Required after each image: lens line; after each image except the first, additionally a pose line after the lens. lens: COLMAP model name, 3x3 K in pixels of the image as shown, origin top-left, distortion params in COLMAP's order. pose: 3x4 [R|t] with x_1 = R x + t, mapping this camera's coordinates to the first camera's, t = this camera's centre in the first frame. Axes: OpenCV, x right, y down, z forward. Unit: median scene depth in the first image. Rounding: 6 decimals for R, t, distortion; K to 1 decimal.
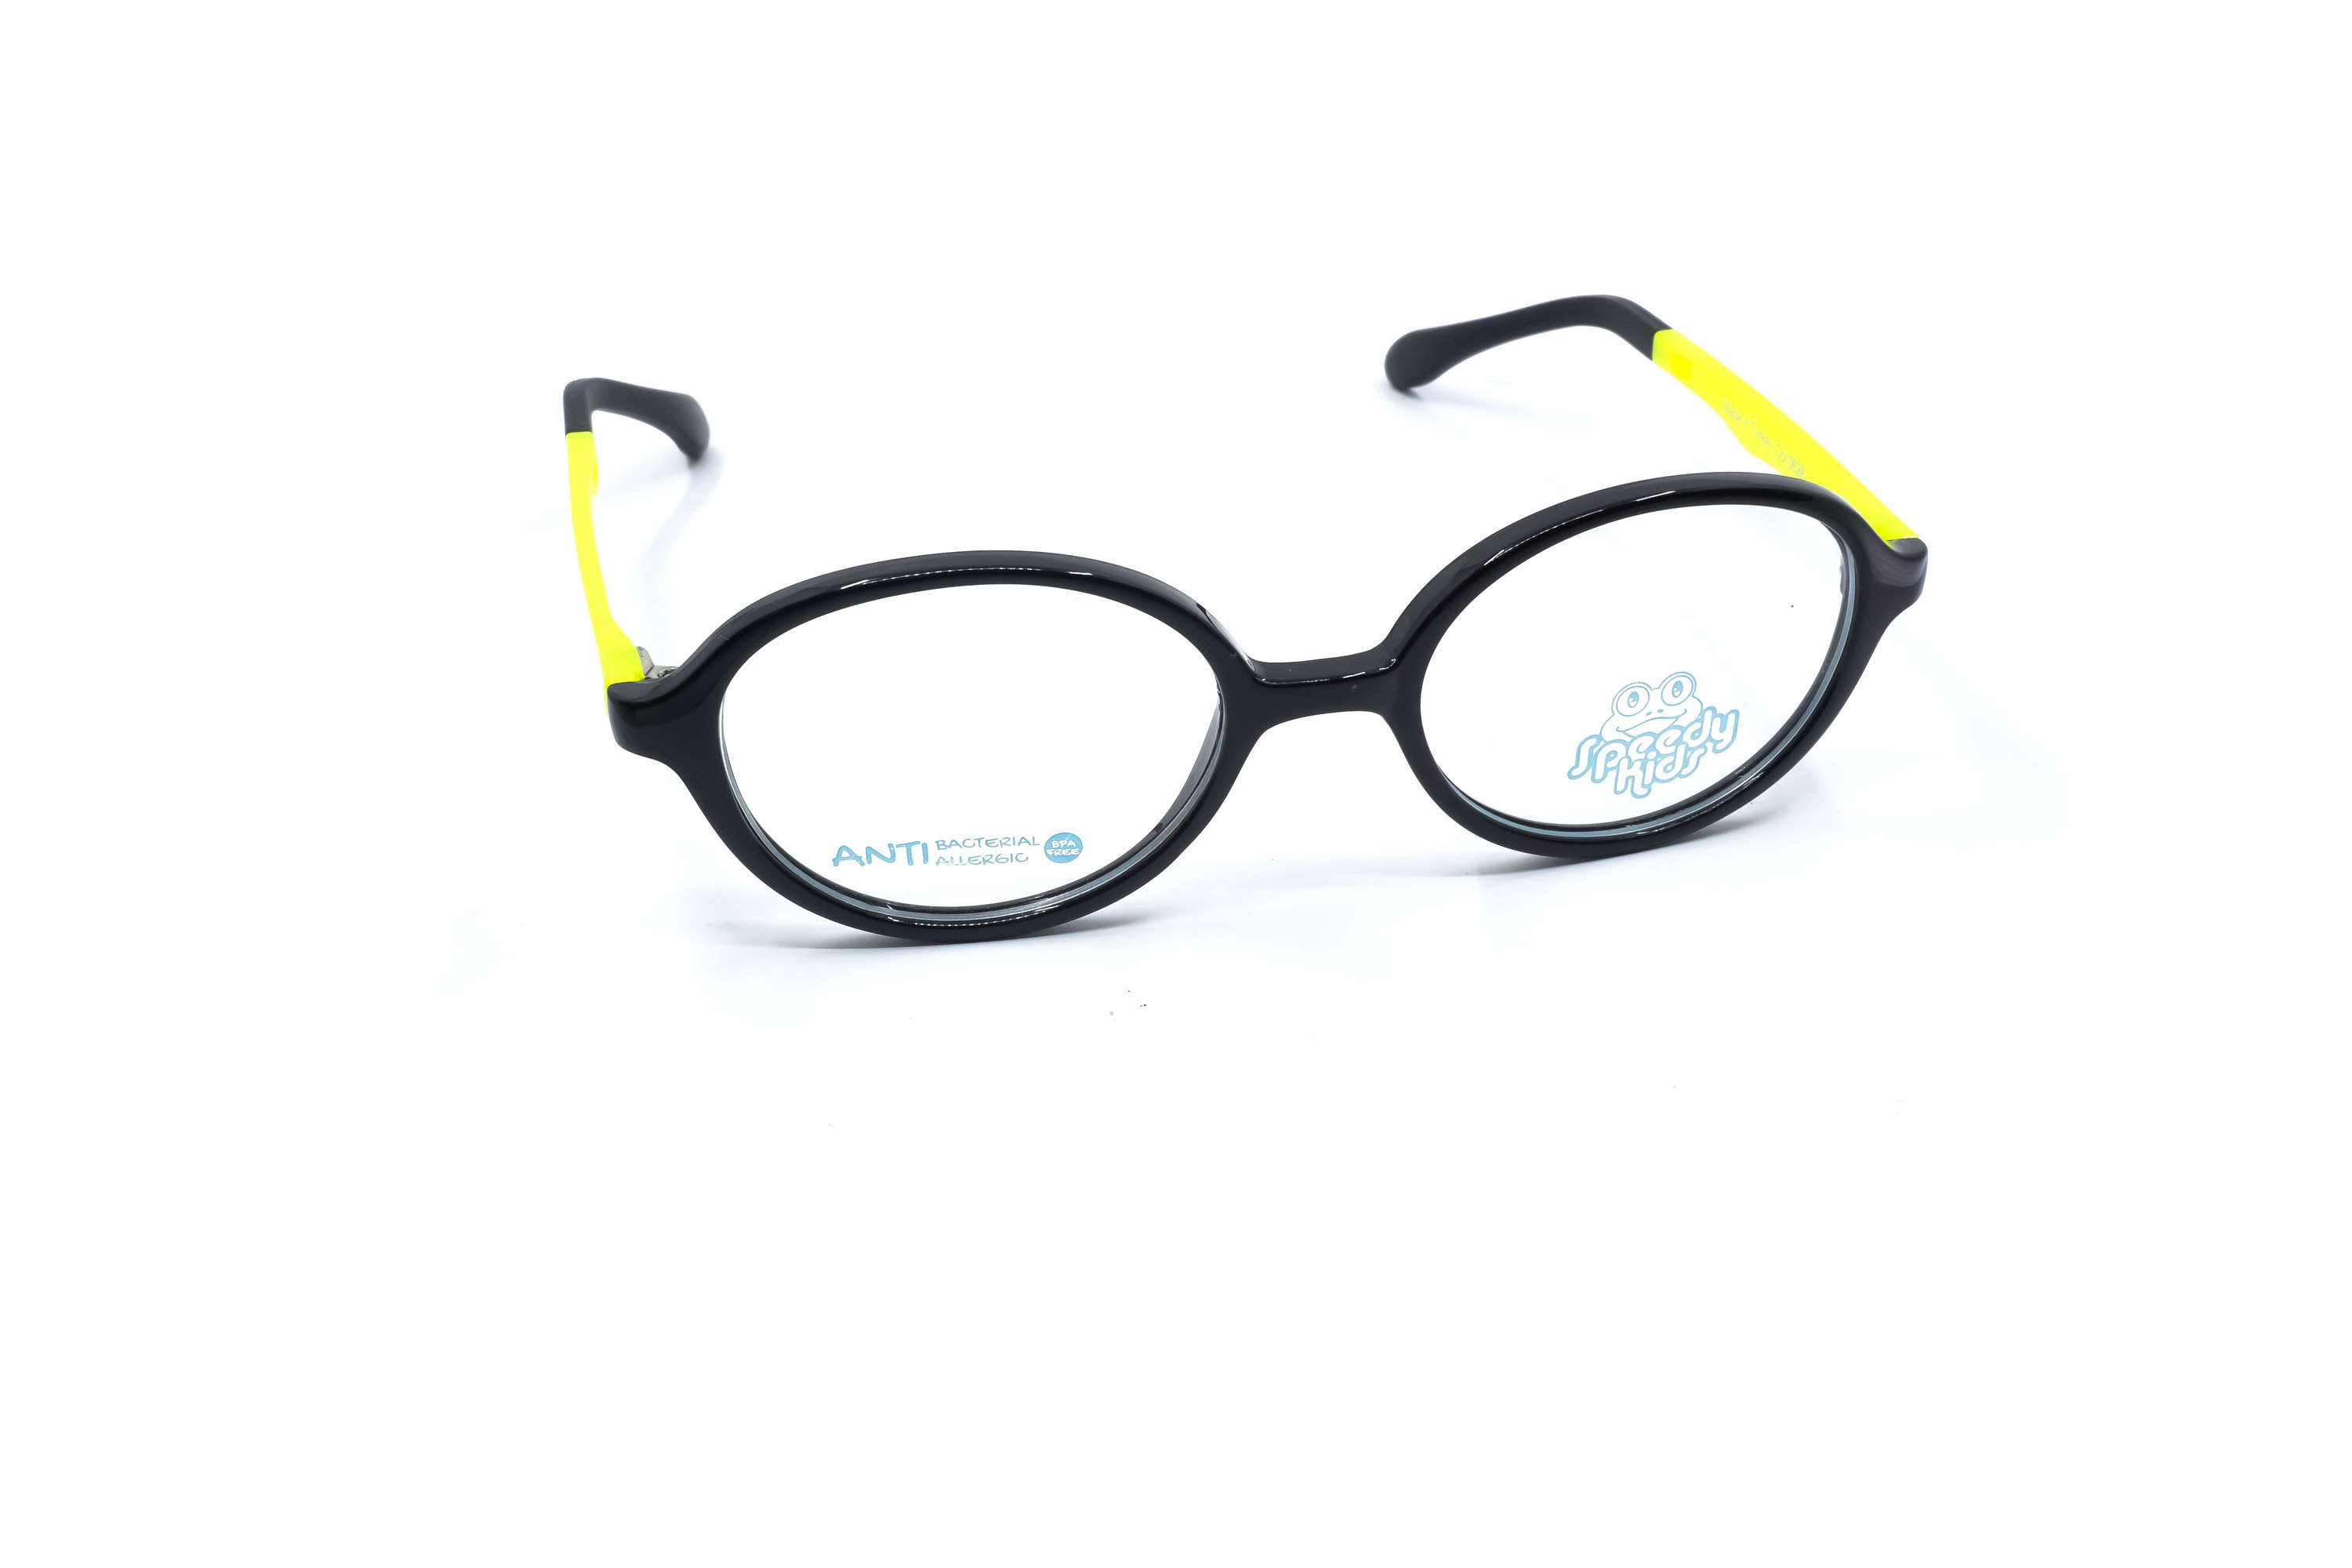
lens RADIAL K [[2415.7, 0, 1176.0], [0, 2415.7, 784.0], [0, 0, 1]] dist [0.025103, 0.008259]
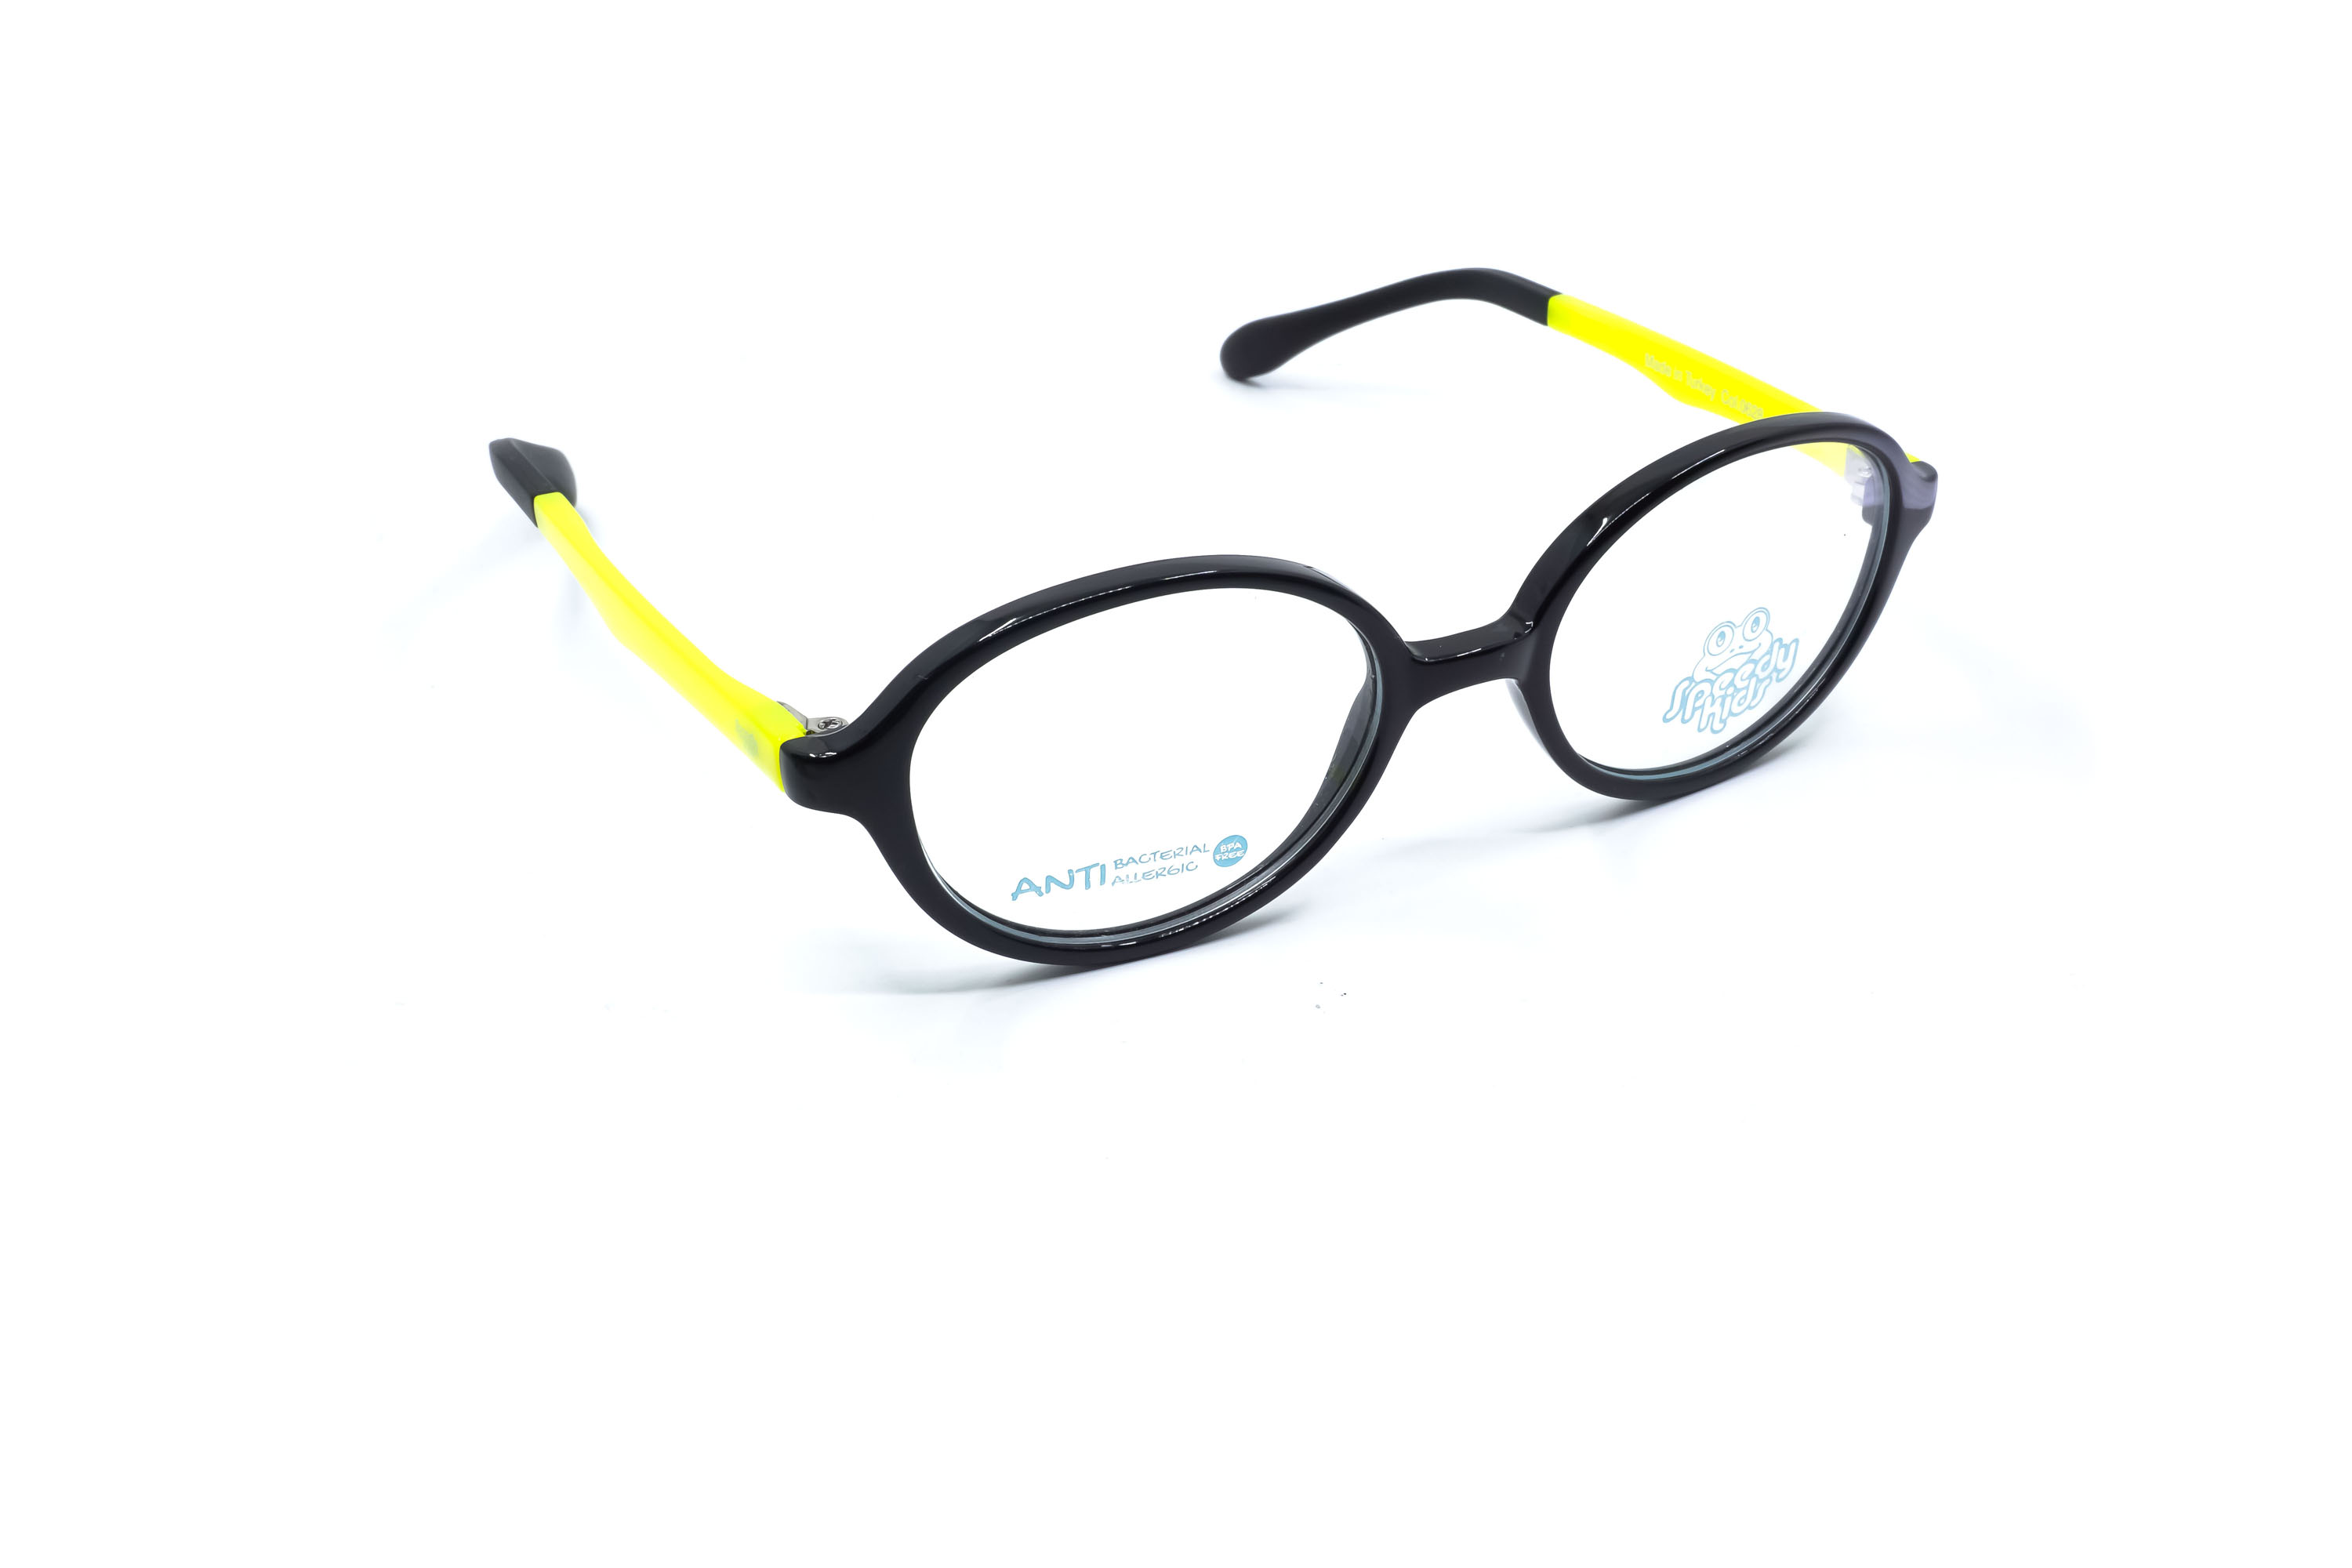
lens RADIAL K [[2415.7, 0, 1176.0], [0, 2415.7, 784.0], [0, 0, 1]] dist [0.025103, 0.008259]
pose [[0.966191, -0.127763, 0.223943, -0.277903], [0.128879, 0.991613, 0.009692, -0.013050], [-0.223303, 0.019497, 0.974554, 0.032570]]
